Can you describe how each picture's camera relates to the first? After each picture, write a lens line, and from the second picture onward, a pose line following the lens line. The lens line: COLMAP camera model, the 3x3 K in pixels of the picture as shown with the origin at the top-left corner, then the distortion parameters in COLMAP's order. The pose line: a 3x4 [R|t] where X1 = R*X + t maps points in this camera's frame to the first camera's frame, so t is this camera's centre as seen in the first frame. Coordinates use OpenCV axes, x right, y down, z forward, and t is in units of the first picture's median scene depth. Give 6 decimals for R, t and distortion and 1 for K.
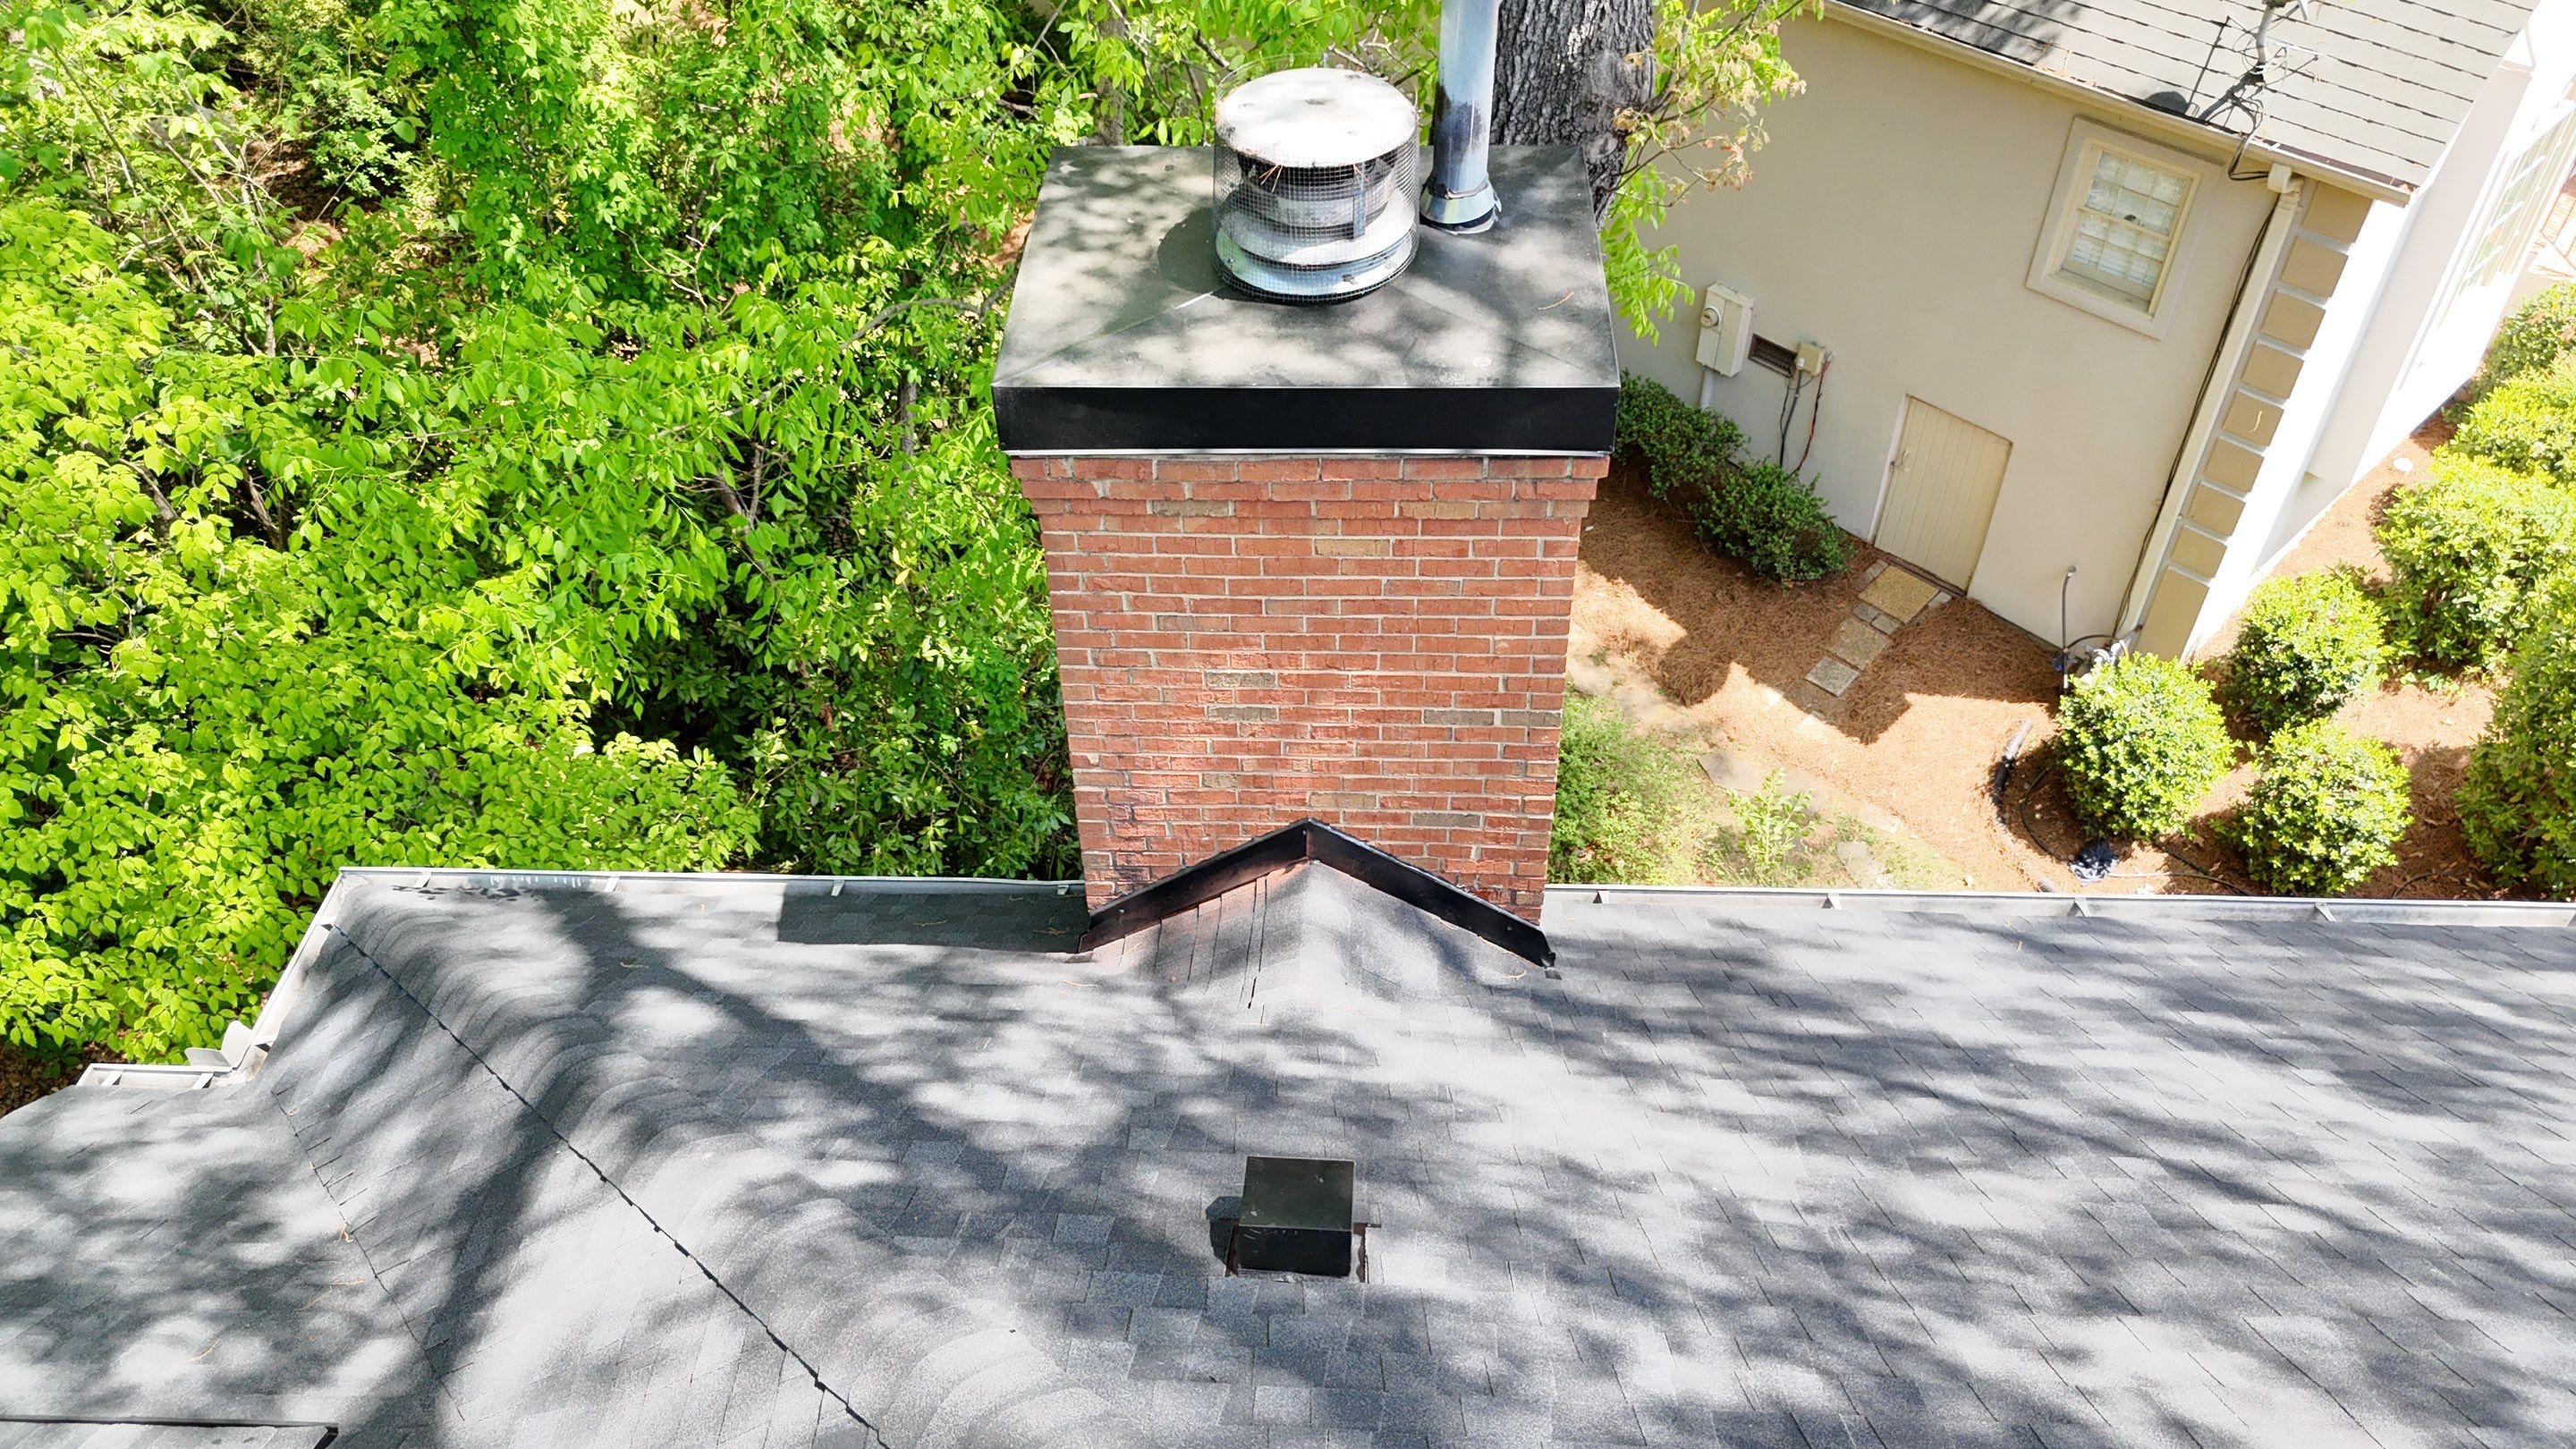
lens RADIAL K [[1928.5, 0, 1290.7], [0, 1928.5, 724.3], [0, 0, 1]] dist [0.019572, -0.008780]
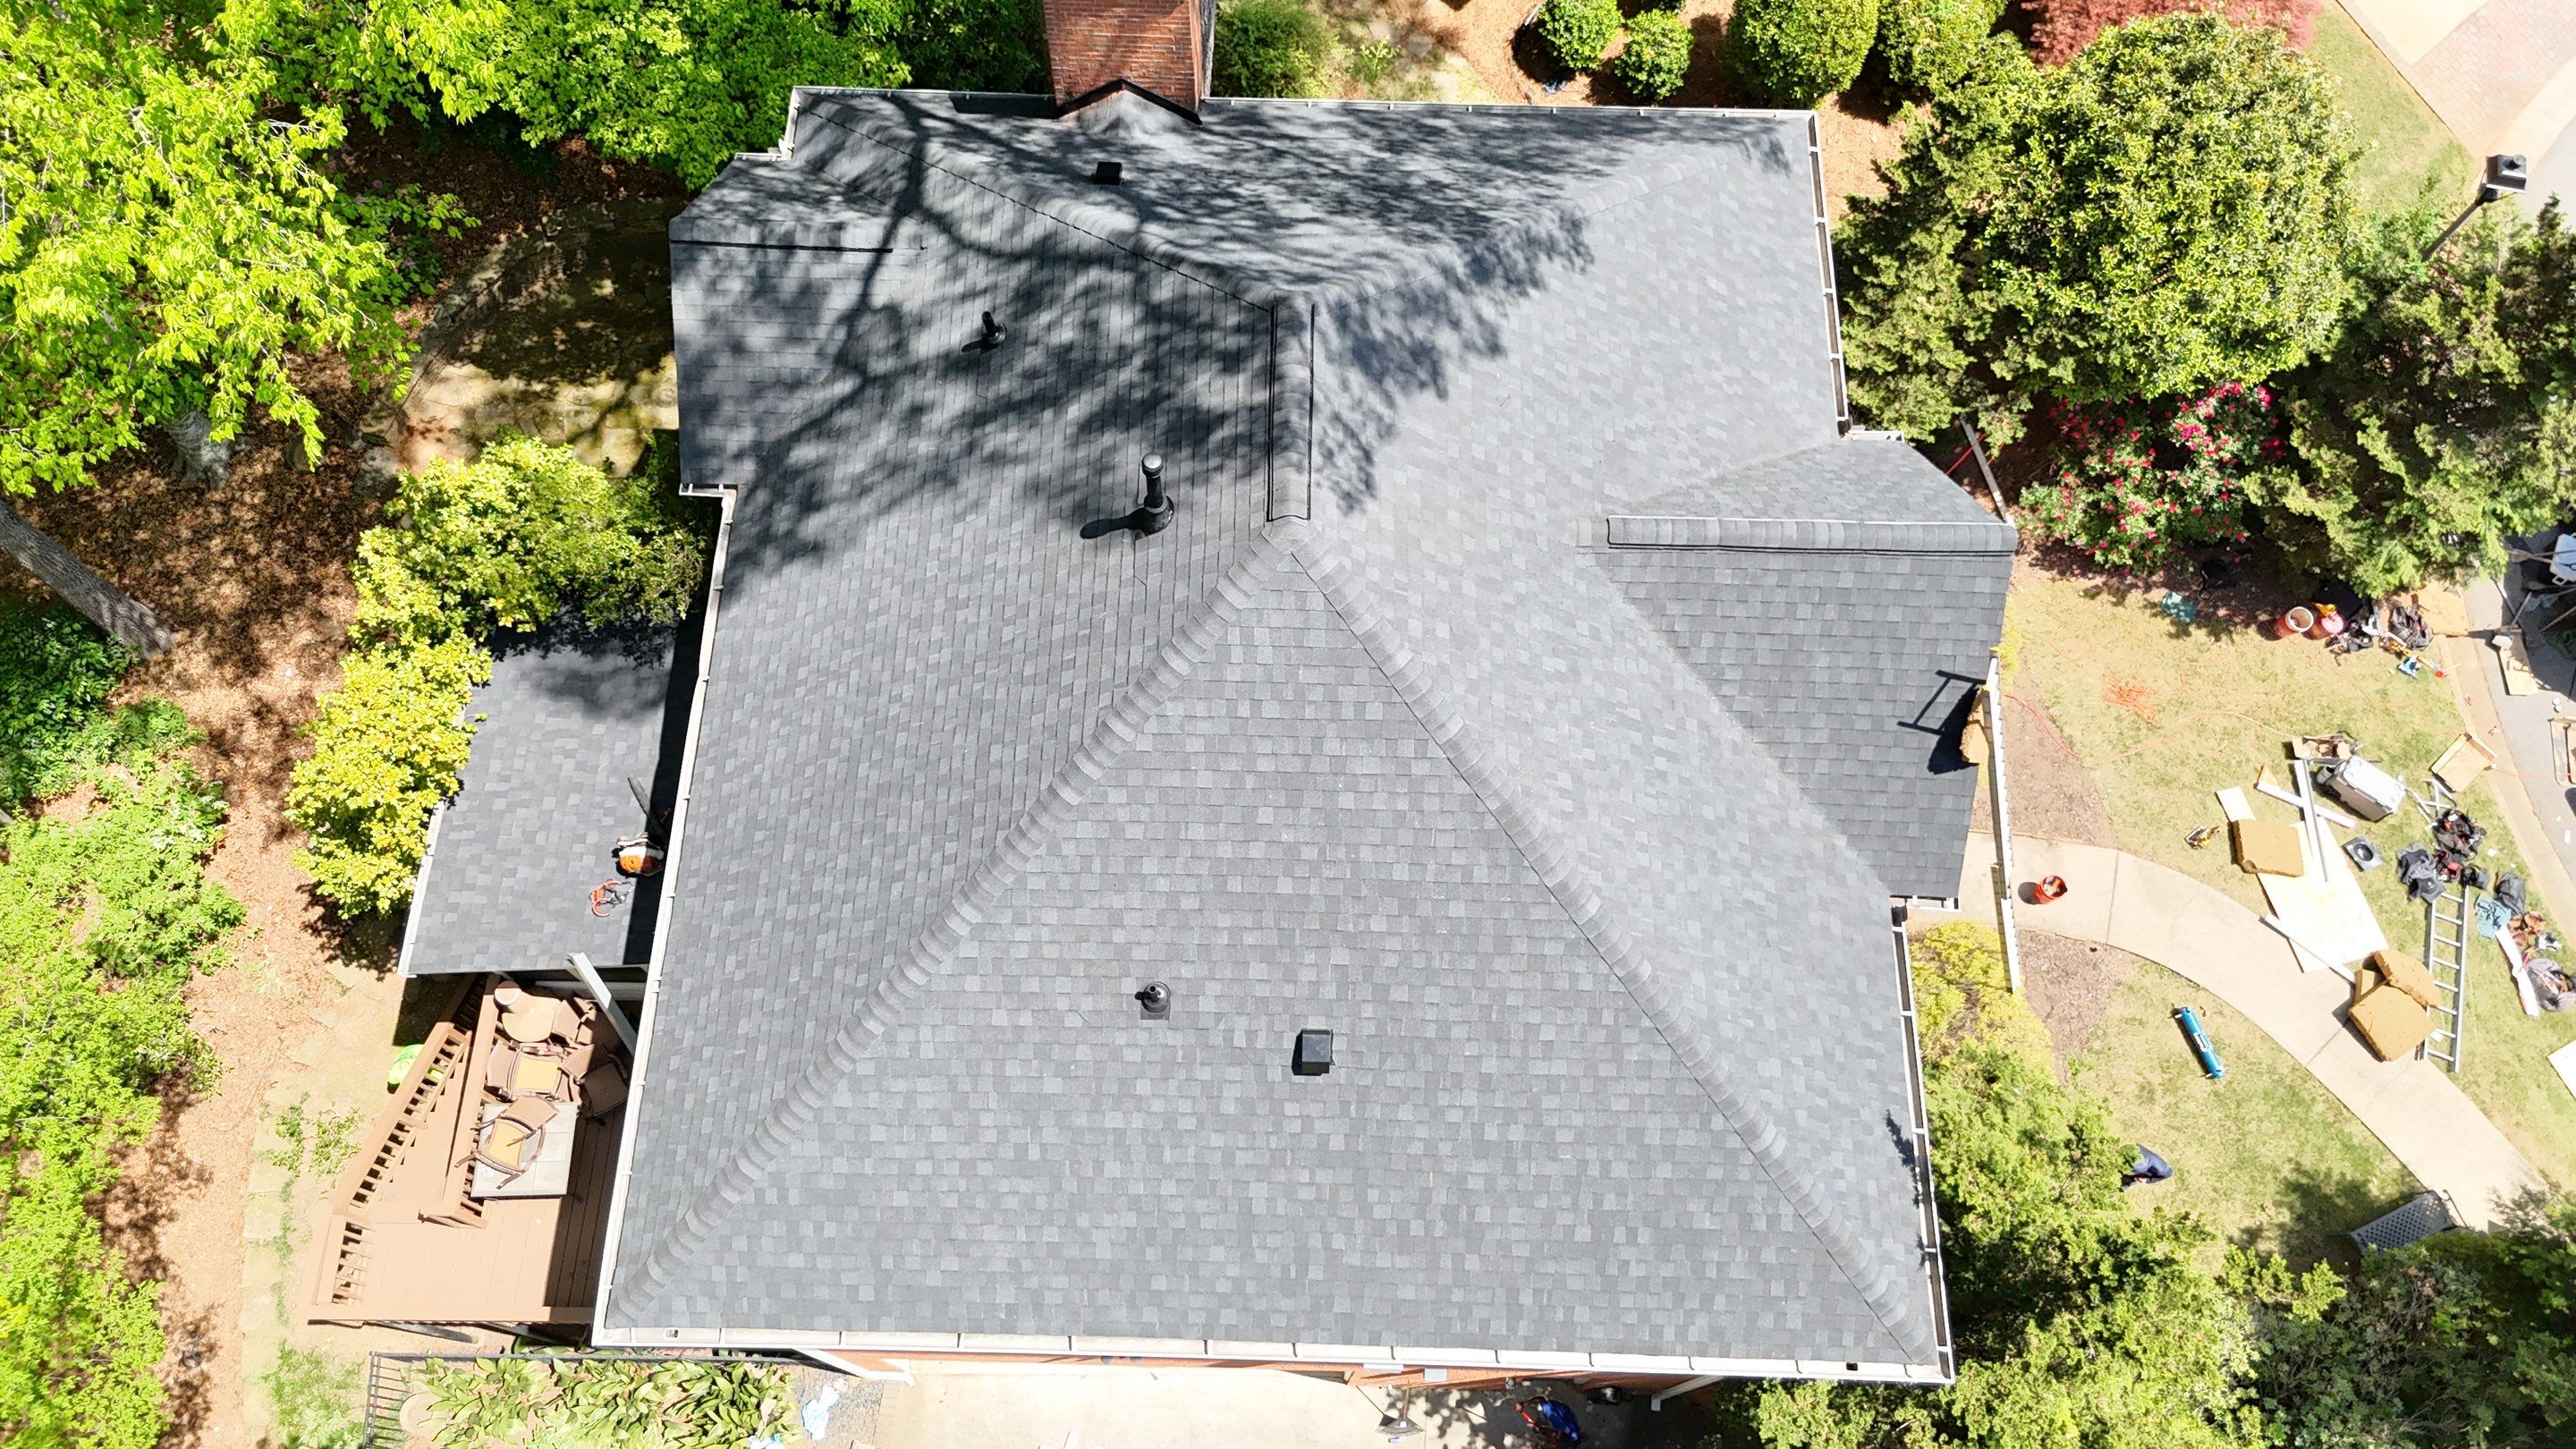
lens RADIAL K [[1928.5, 0, 1294.1], [0, 1928.5, 719.6], [0, 0, 1]] dist [0.019572, -0.008780]
pose [[0.999216, -0.008586, 0.038648, 0.078270], [-0.006980, 0.922707, 0.385439, -0.093476], [-0.038970, -0.385407, 0.921924, -1.119028]]
